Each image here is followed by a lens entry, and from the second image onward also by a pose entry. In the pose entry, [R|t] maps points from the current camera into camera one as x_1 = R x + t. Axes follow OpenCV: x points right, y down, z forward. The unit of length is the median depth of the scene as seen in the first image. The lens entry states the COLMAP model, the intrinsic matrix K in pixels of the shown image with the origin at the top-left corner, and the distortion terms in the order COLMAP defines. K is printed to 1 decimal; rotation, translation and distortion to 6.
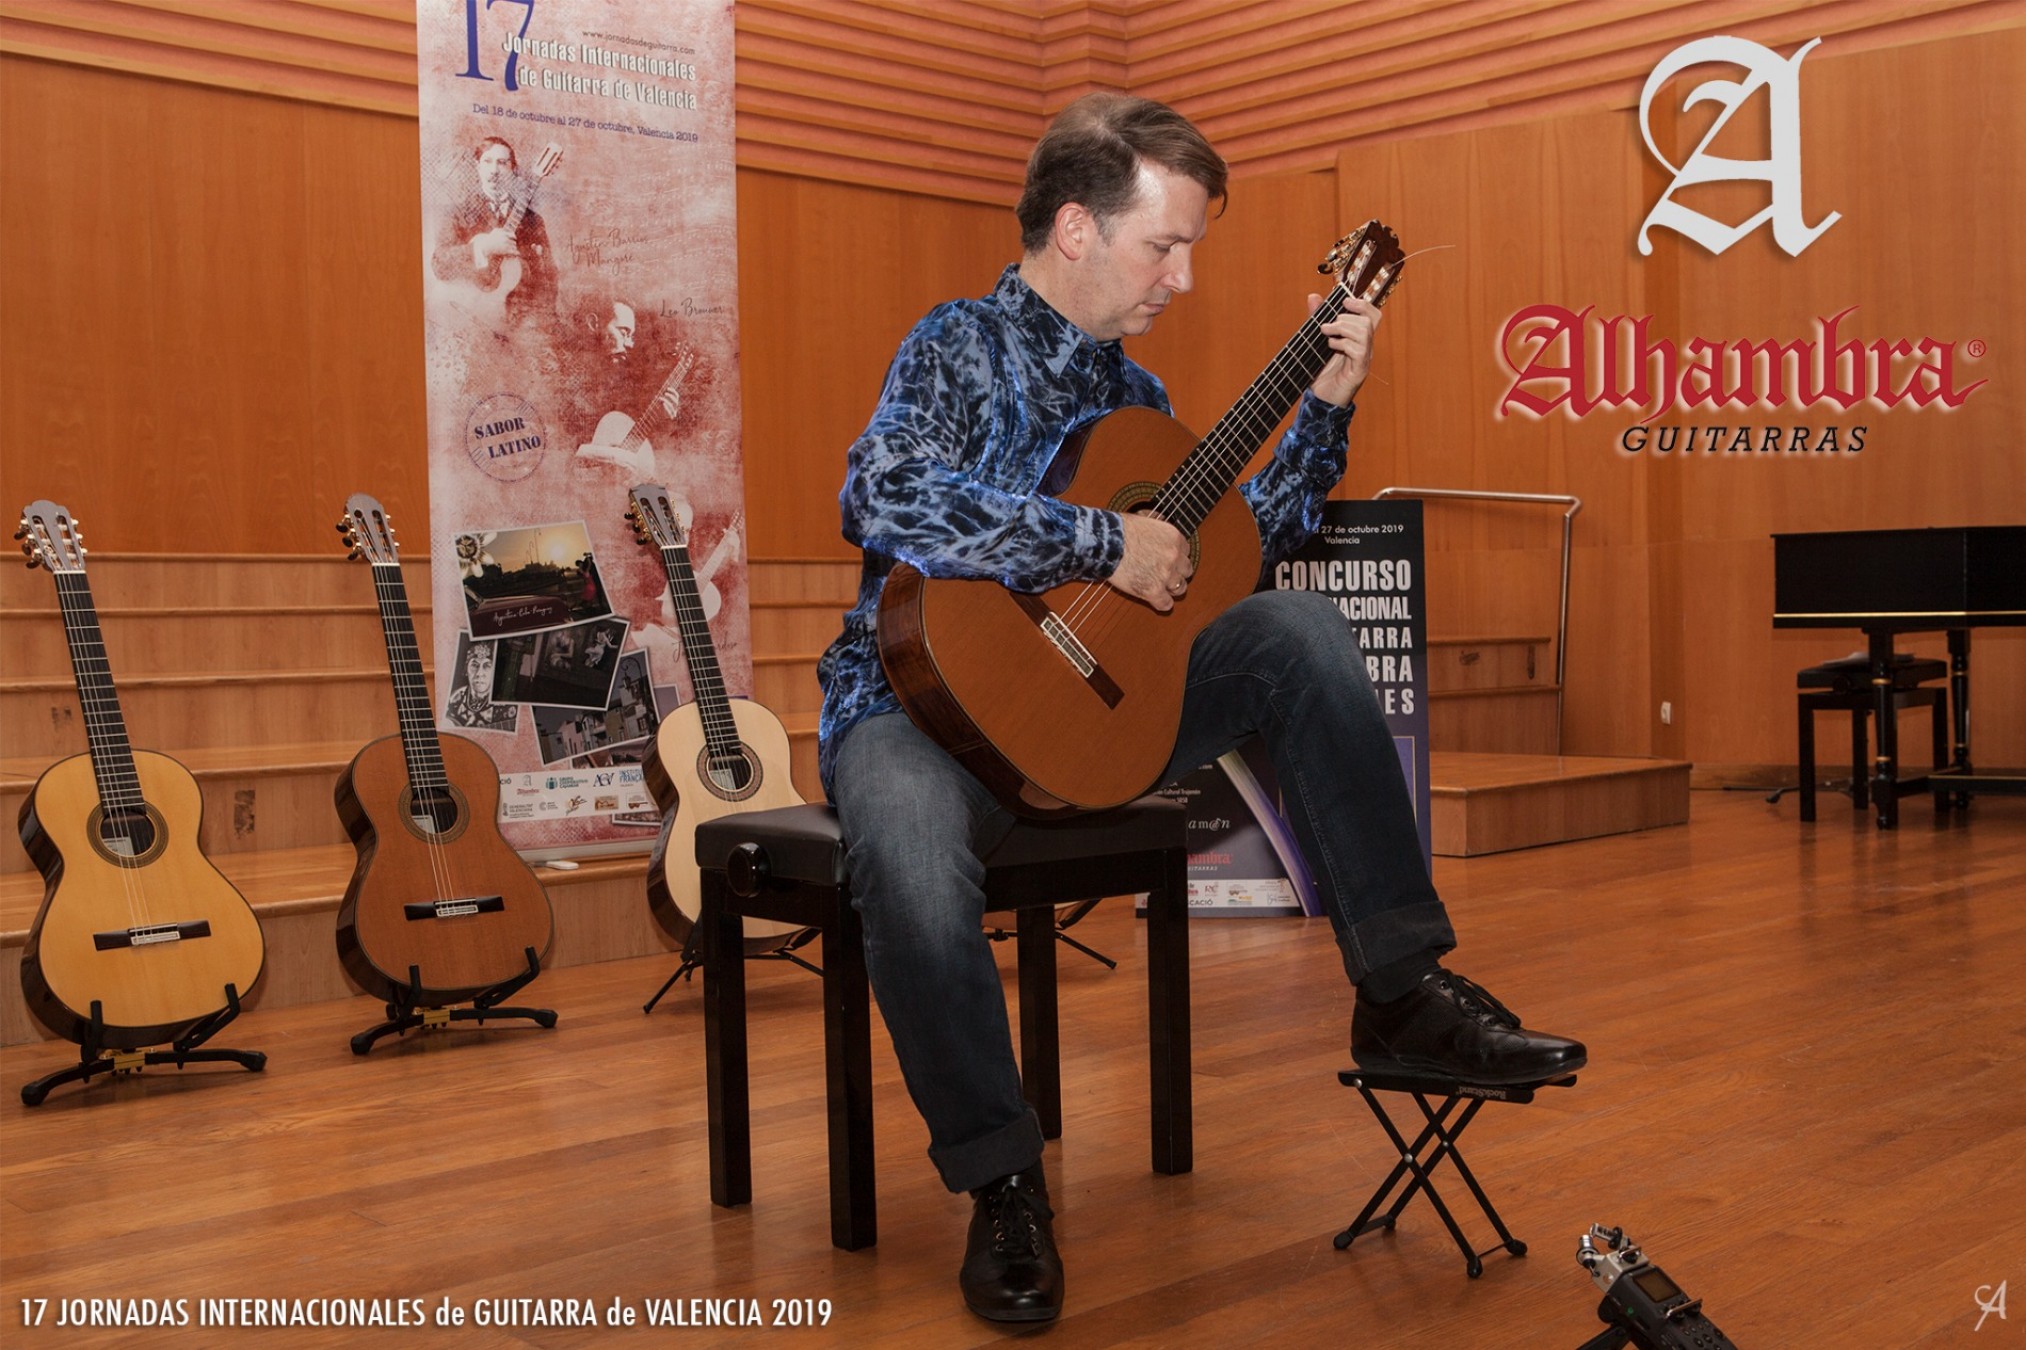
lens RADIAL K [[2275.3, 0, 1062.6], [0, 2275.3, 695.3], [0, 0, 1]] dist [-0.079301, 0.171892]
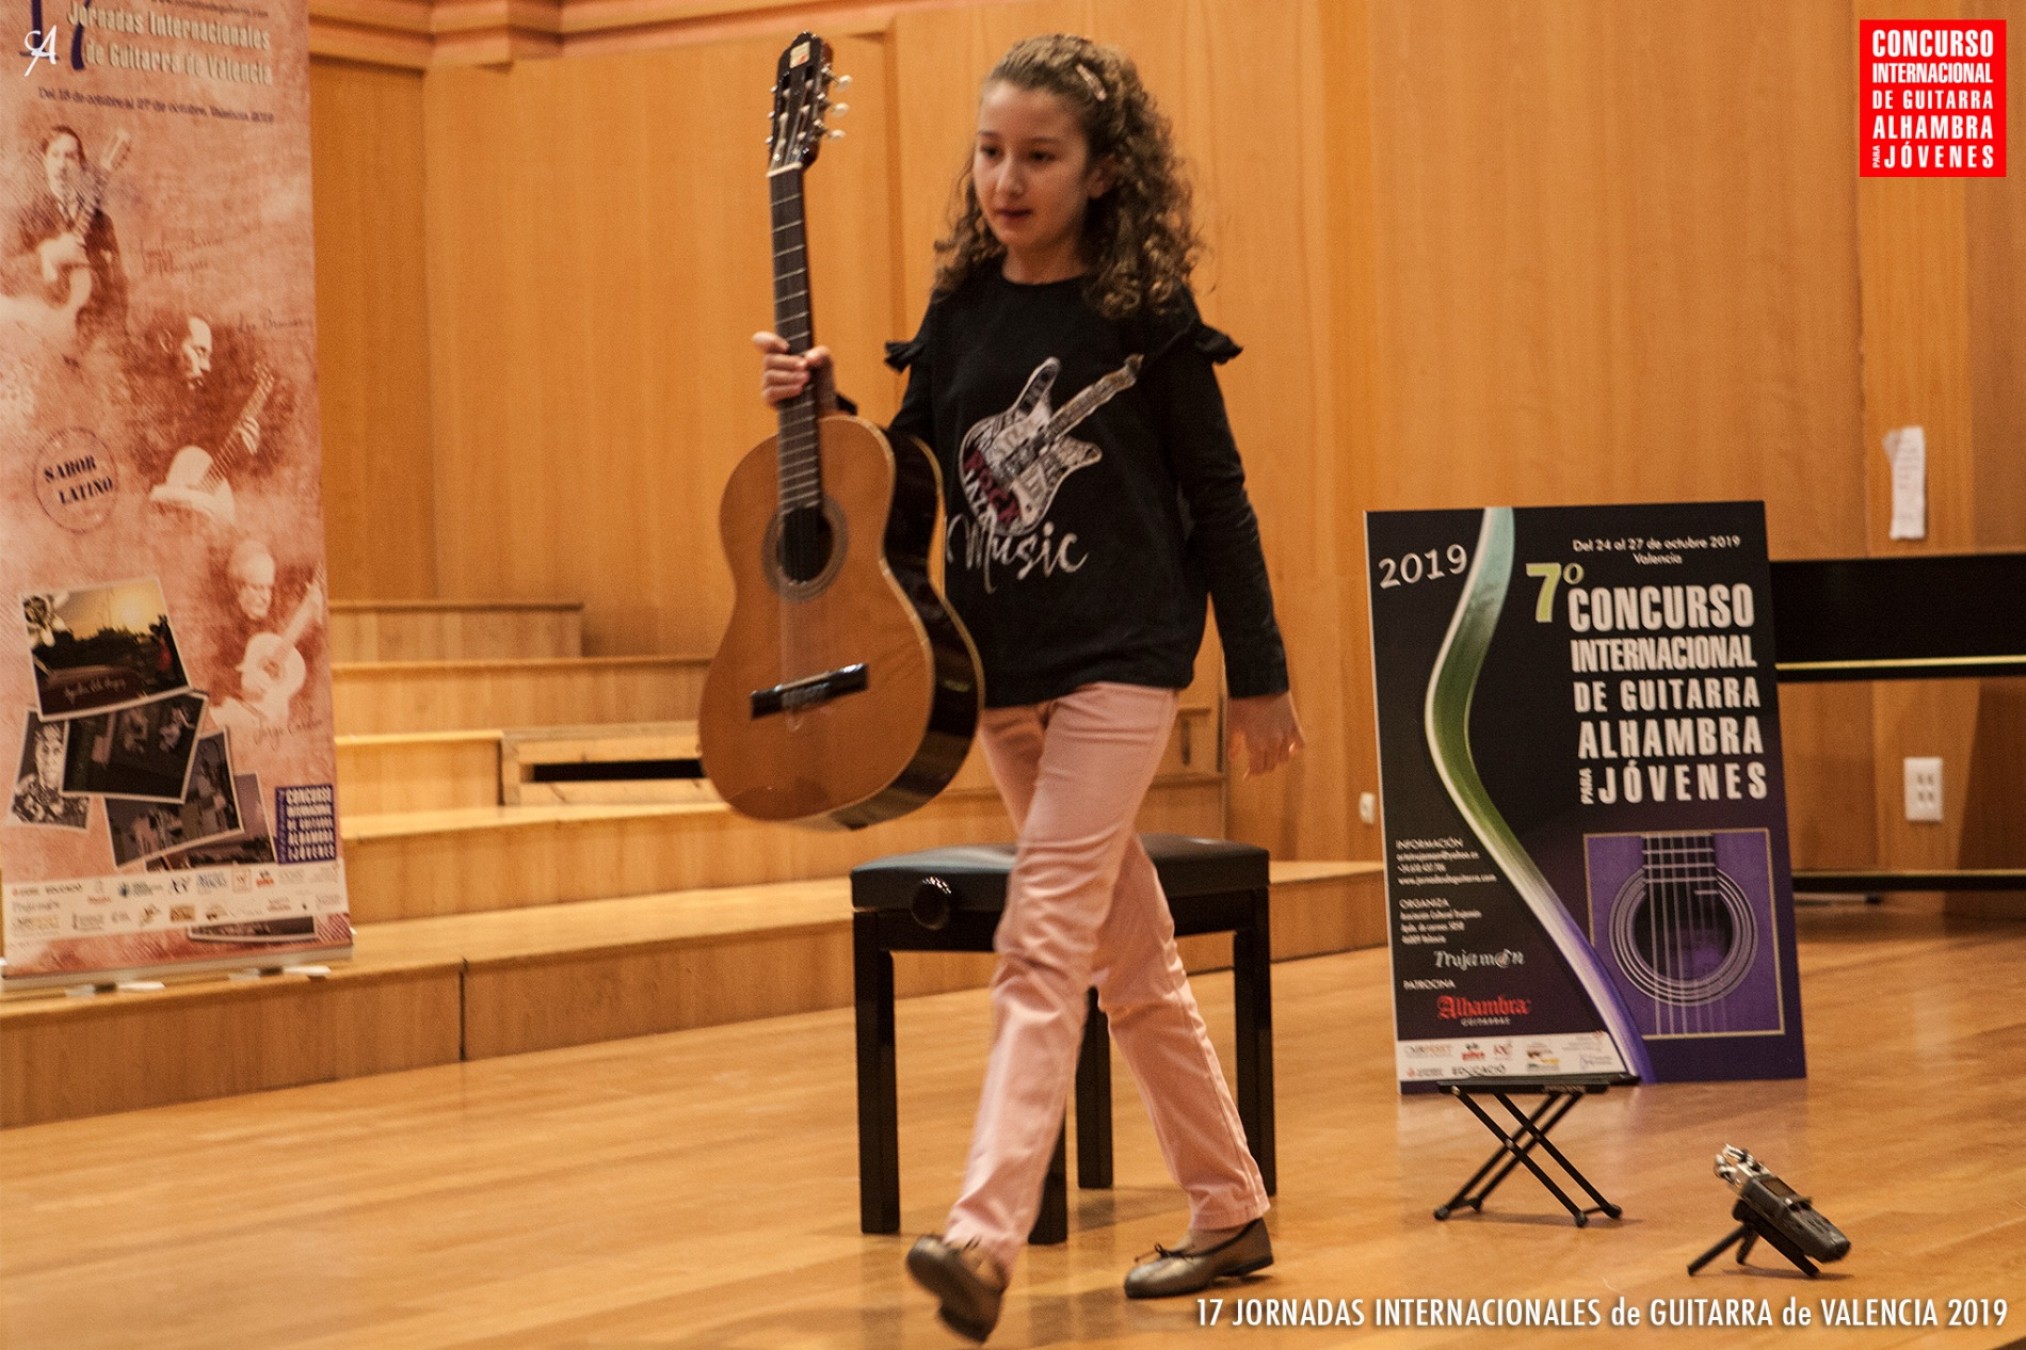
lens RADIAL K [[4562.0, 0, 1184.9], [0, 4562.0, 582.7], [0, 0, 1]] dist [0.265788, -0.477633]
pose [[0.972156, -0.004180, 0.234297, -0.242009], [0.017299, 0.998393, -0.053969, 0.024191], [-0.233695, 0.056519, 0.970666, -0.751498]]
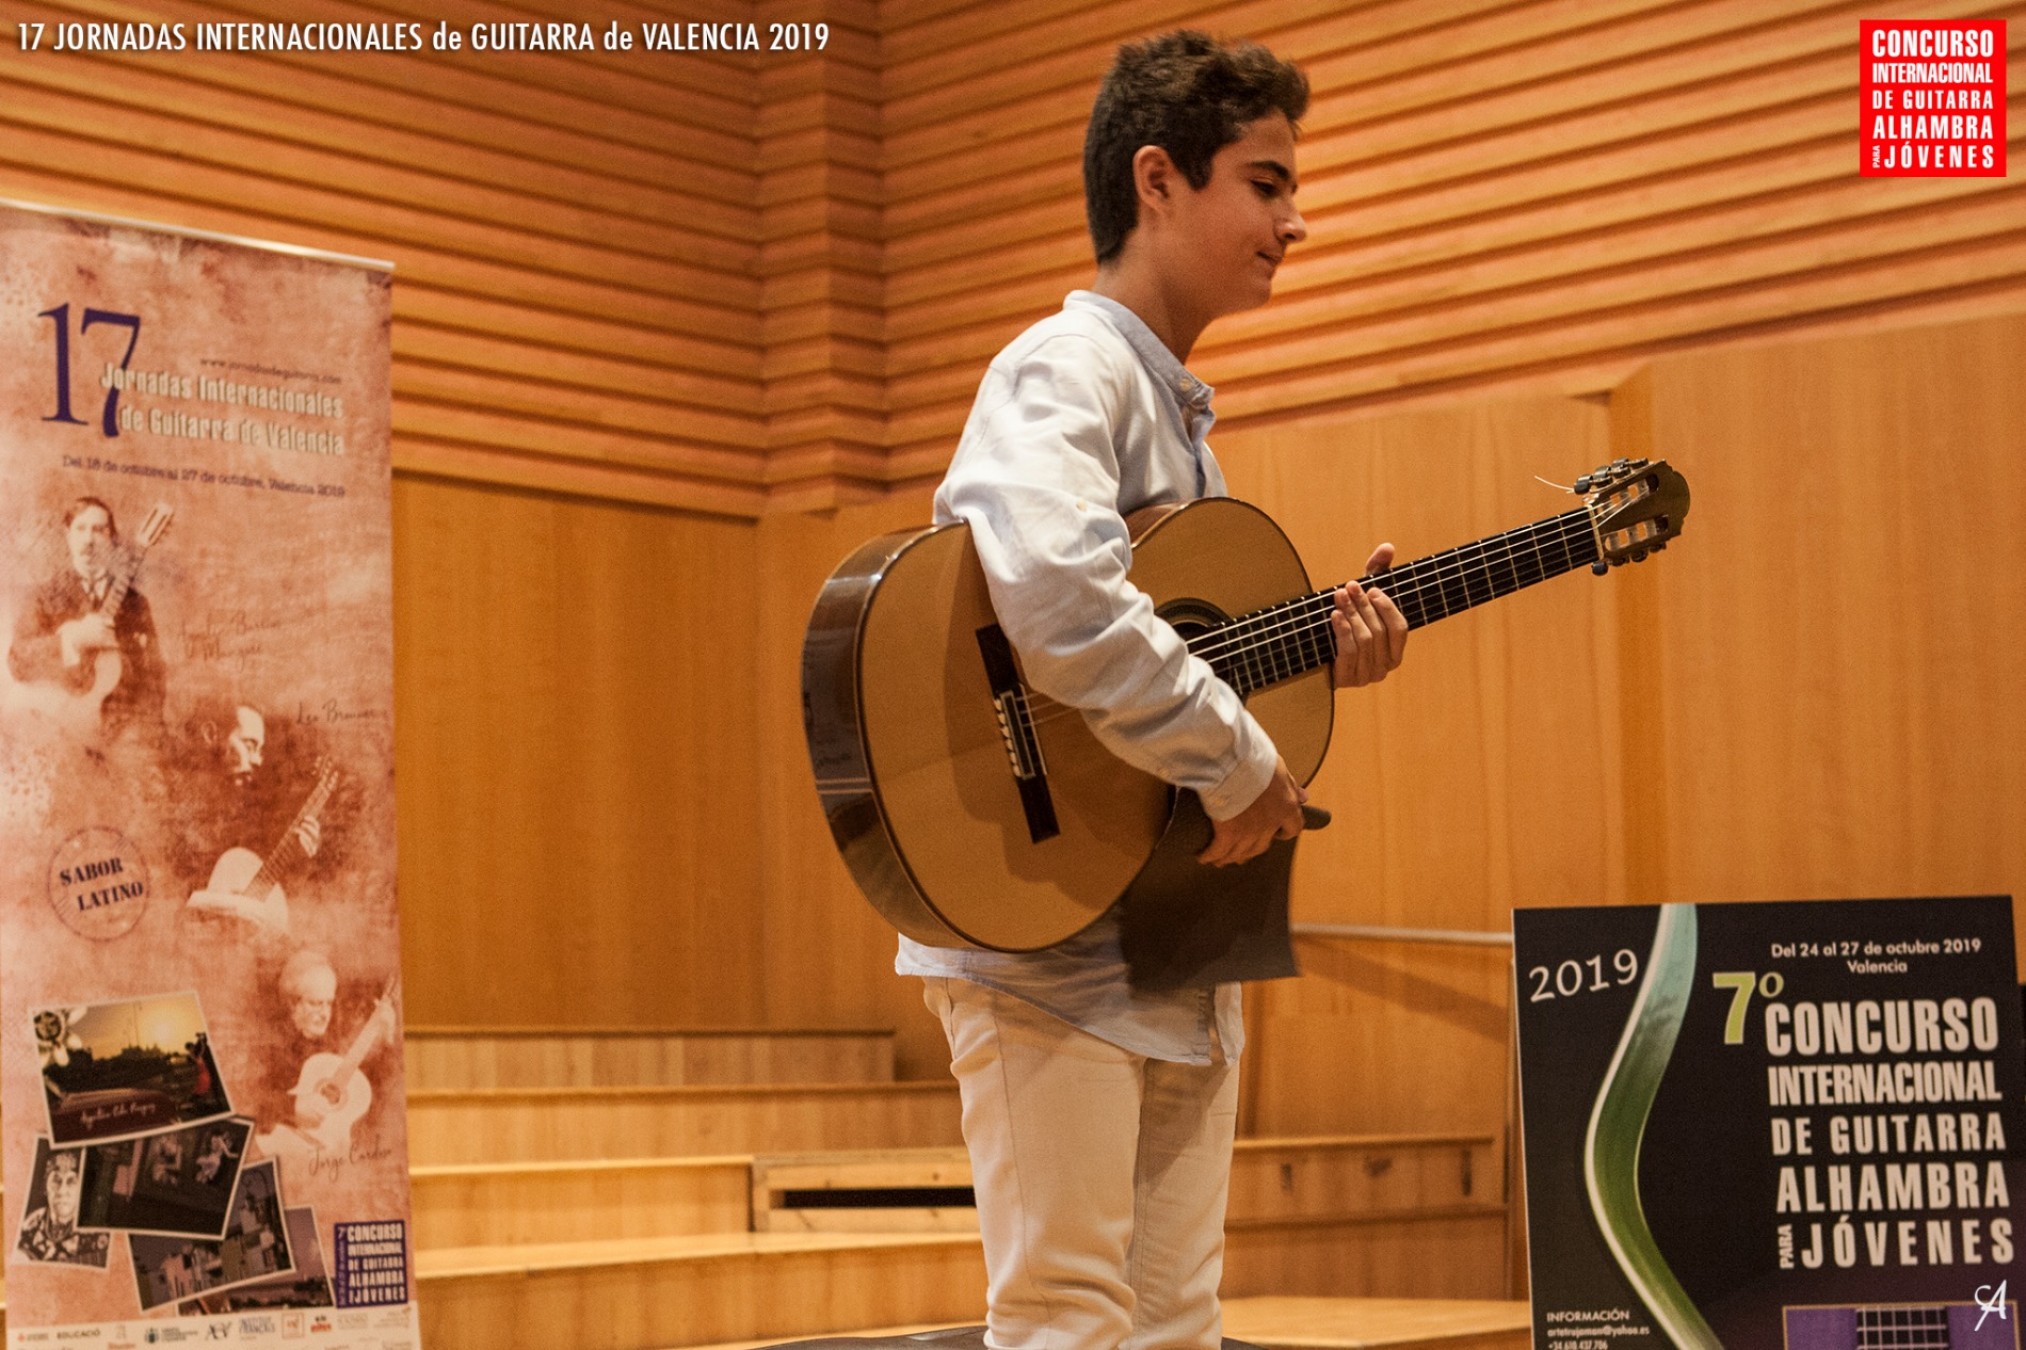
lens RADIAL K [[3747.0, 0, 1011.6], [0, 3747.0, 936.1], [0, 0, 1]] dist [-0.012537, -0.064464]
pose [[0.997771, -0.001063, 0.066724, -0.020975], [0.006329, 0.996874, -0.078759, 0.005805], [-0.066432, 0.079006, 0.994658, -0.276553]]
